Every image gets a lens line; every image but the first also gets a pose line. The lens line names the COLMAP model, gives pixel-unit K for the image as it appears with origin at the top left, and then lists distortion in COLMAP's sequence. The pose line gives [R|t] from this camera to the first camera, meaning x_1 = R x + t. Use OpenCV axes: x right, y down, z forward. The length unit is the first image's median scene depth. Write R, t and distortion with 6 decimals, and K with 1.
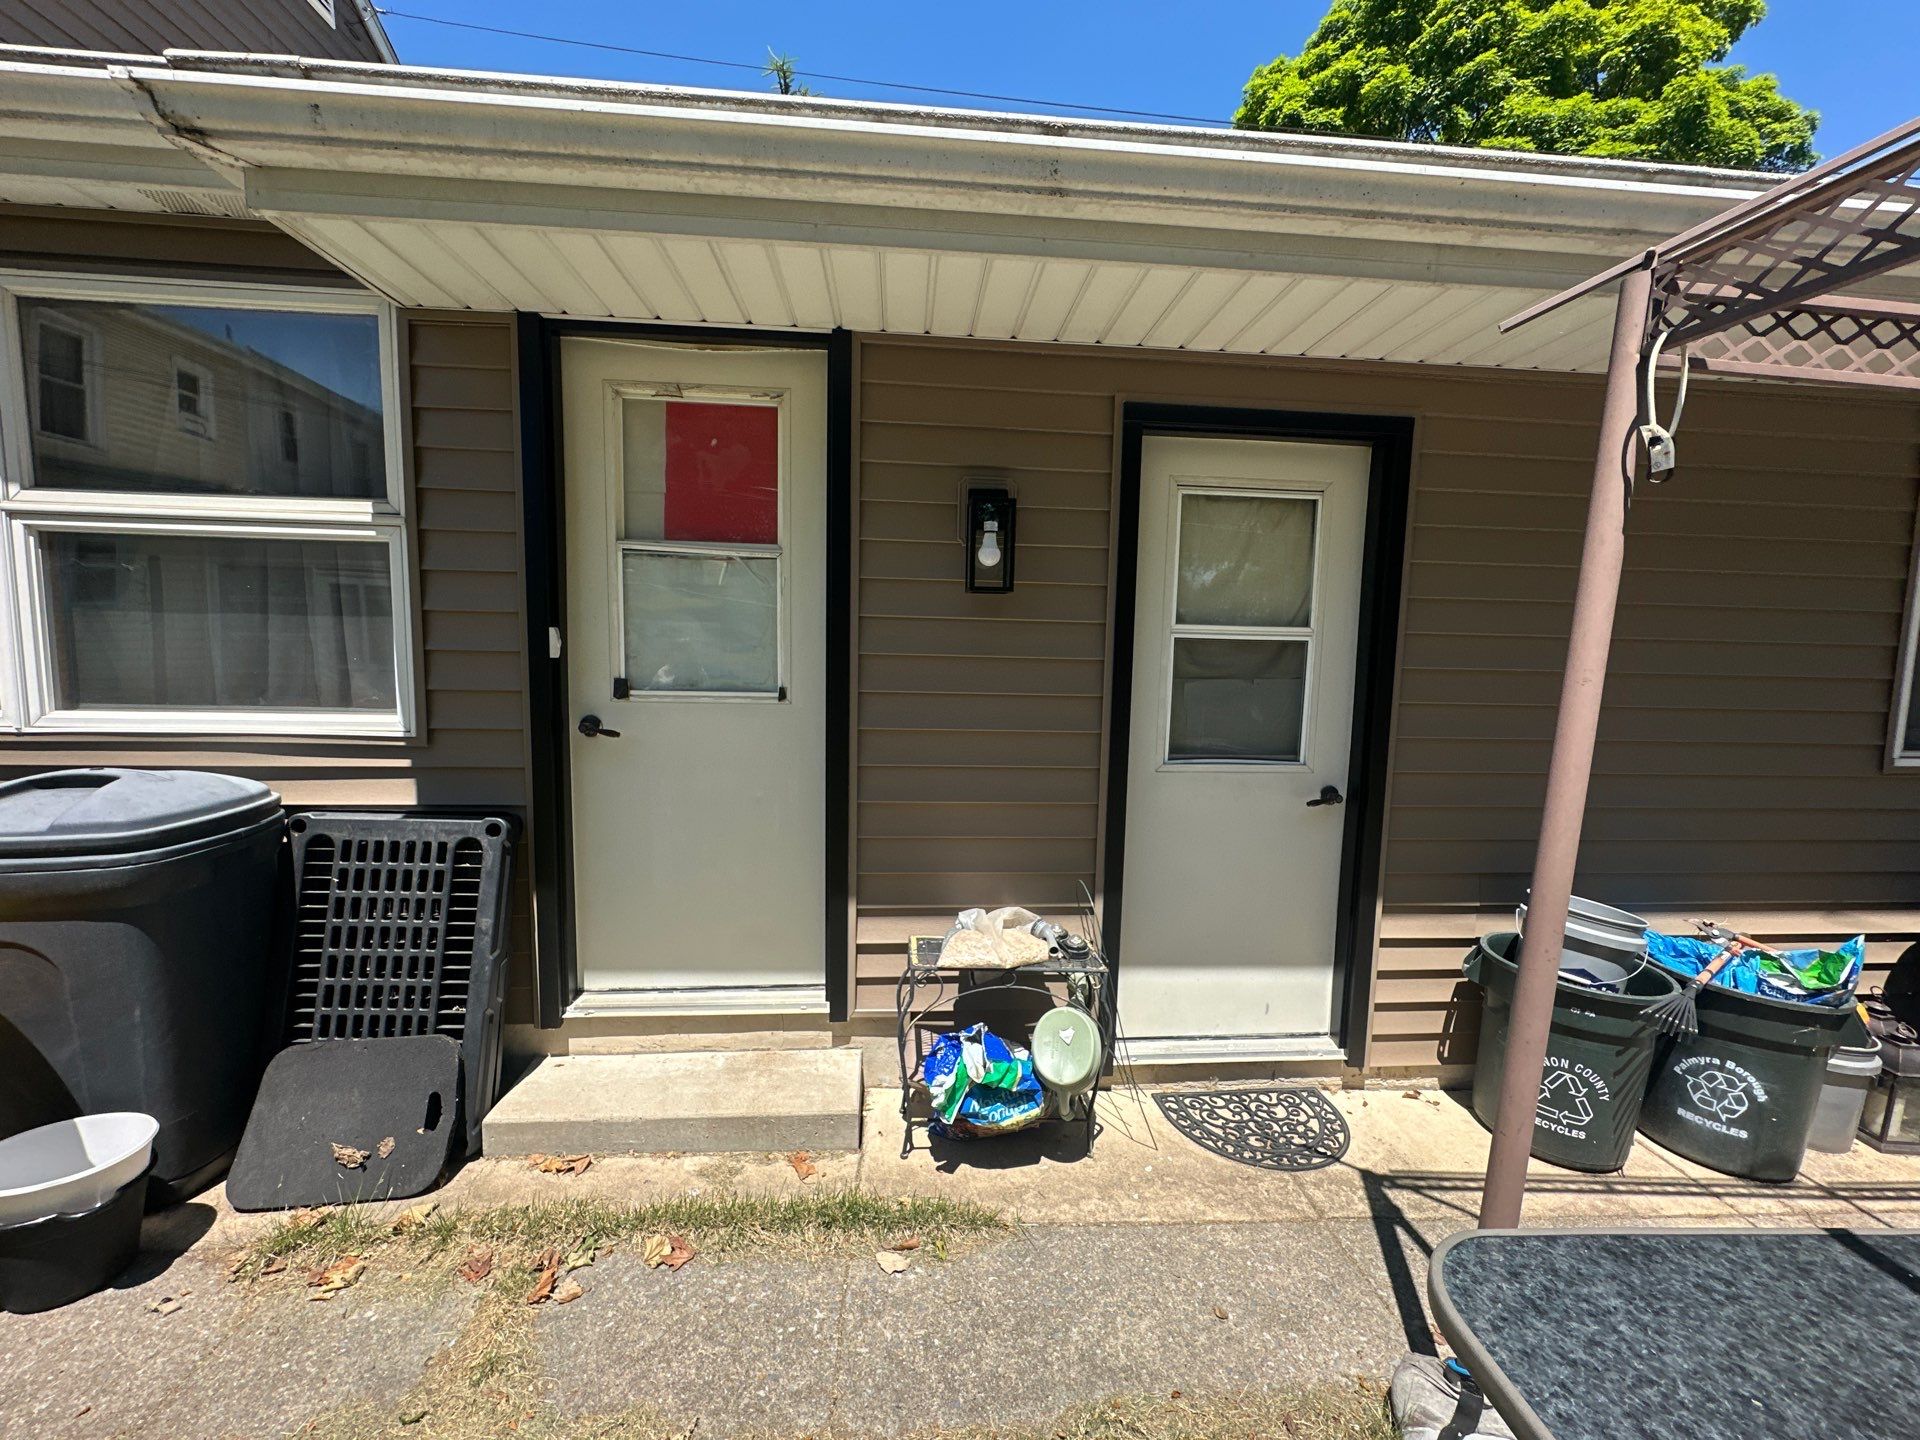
lens RADIAL K [[765.2, 0, 968.1], [0, 765.2, 724.6], [0, 0, 1]] dist [-0.001083, 0.000059]
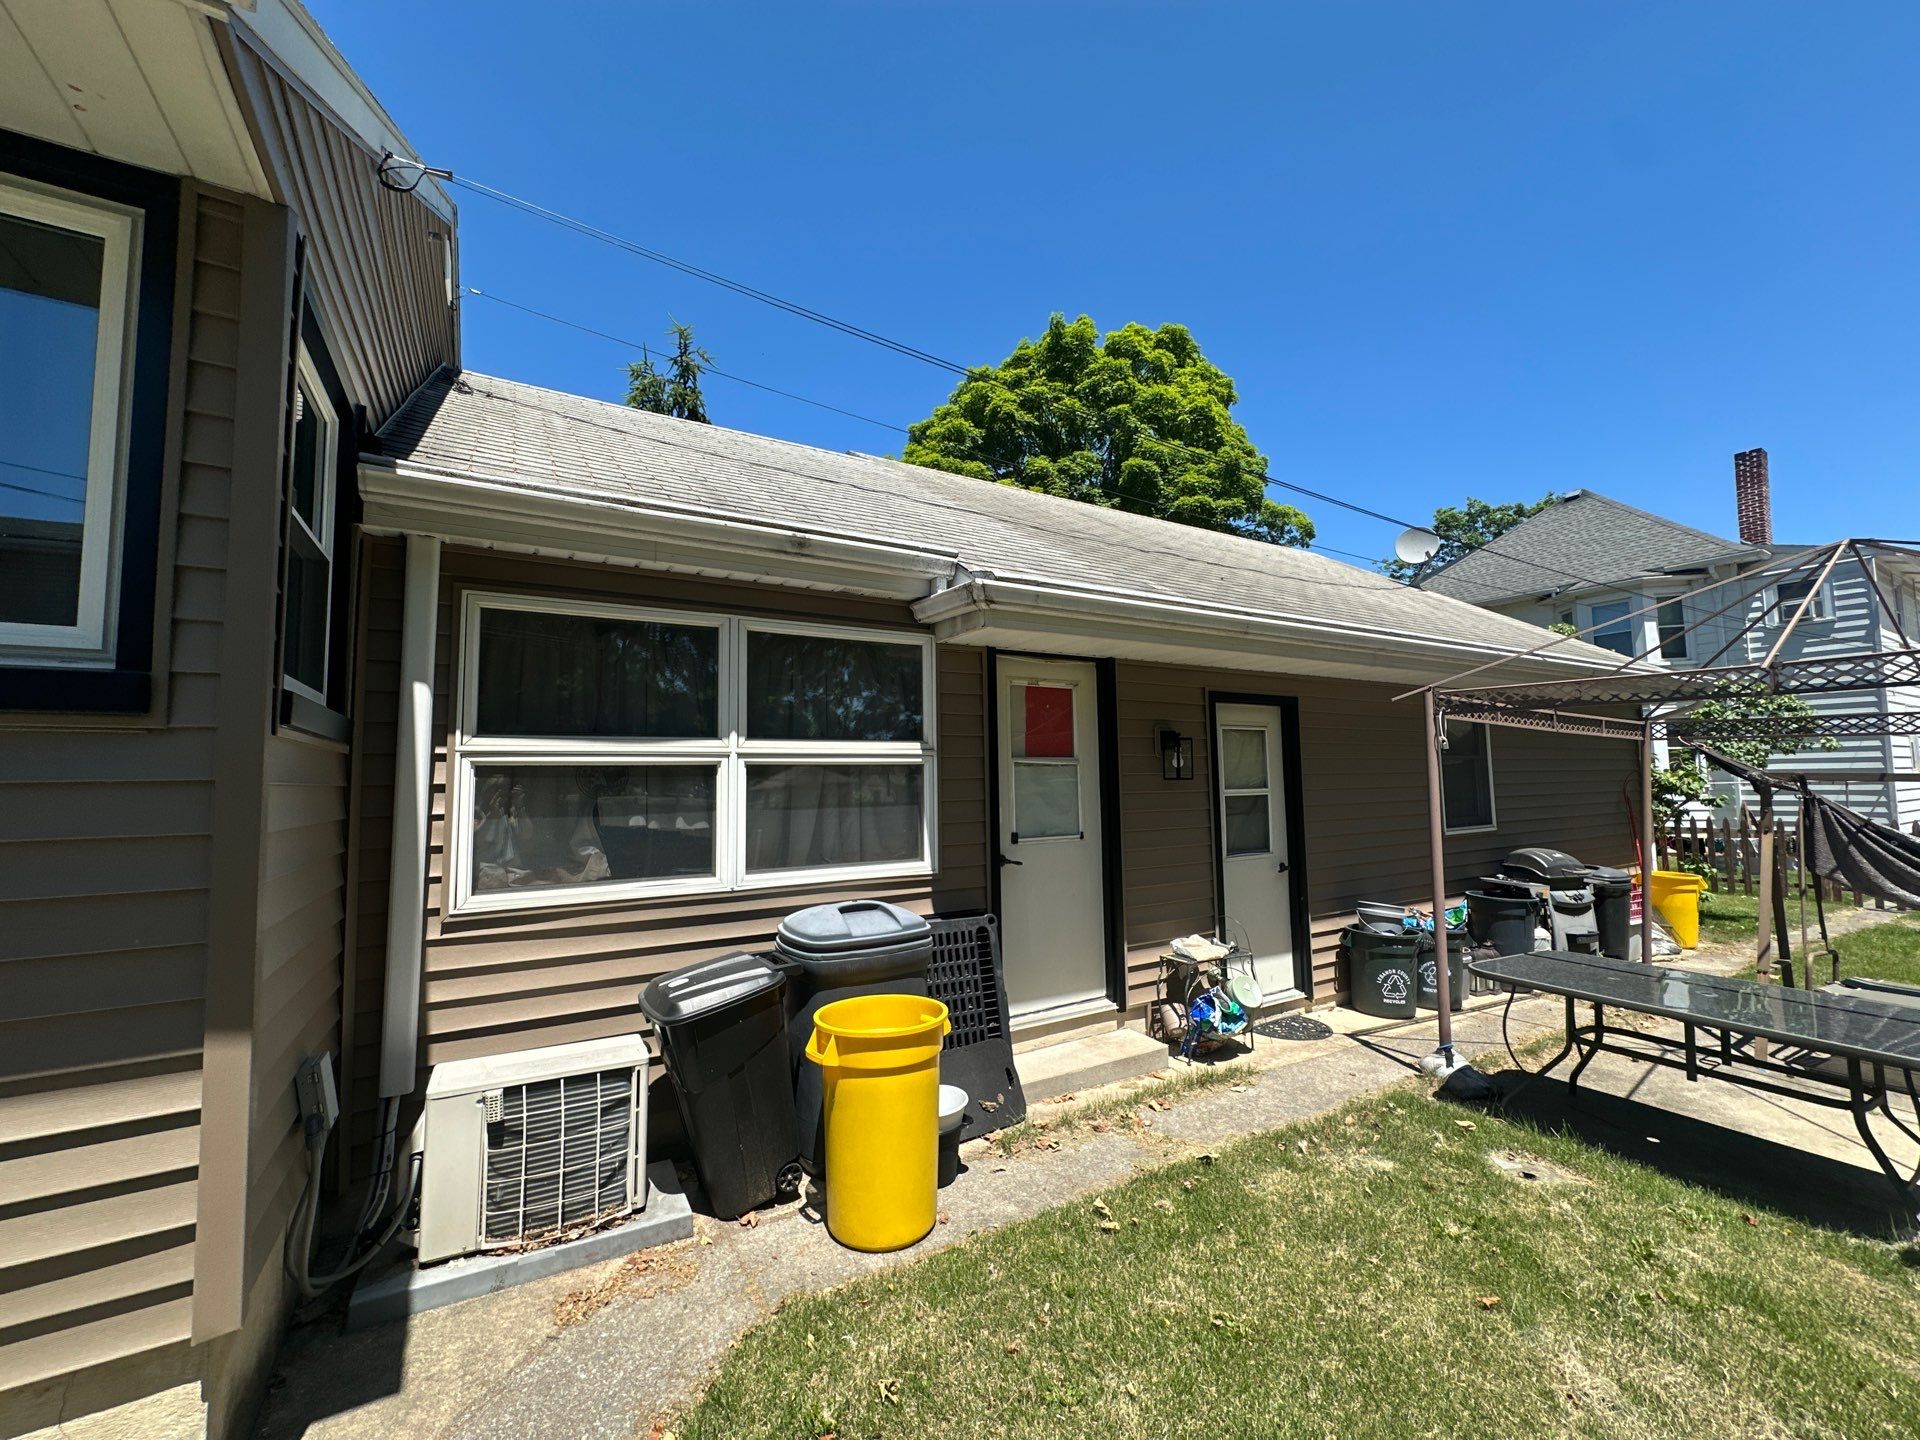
lens RADIAL K [[765.2, 0, 965.6], [0, 765.2, 725.7], [0, 0, 1]] dist [-0.001083, 0.000059]
pose [[0.897638, -0.003445, 0.440719, -1.238338], [0.080001, 0.984631, -0.155245, -0.034225], [-0.433411, 0.174612, 0.884119, -0.550726]]
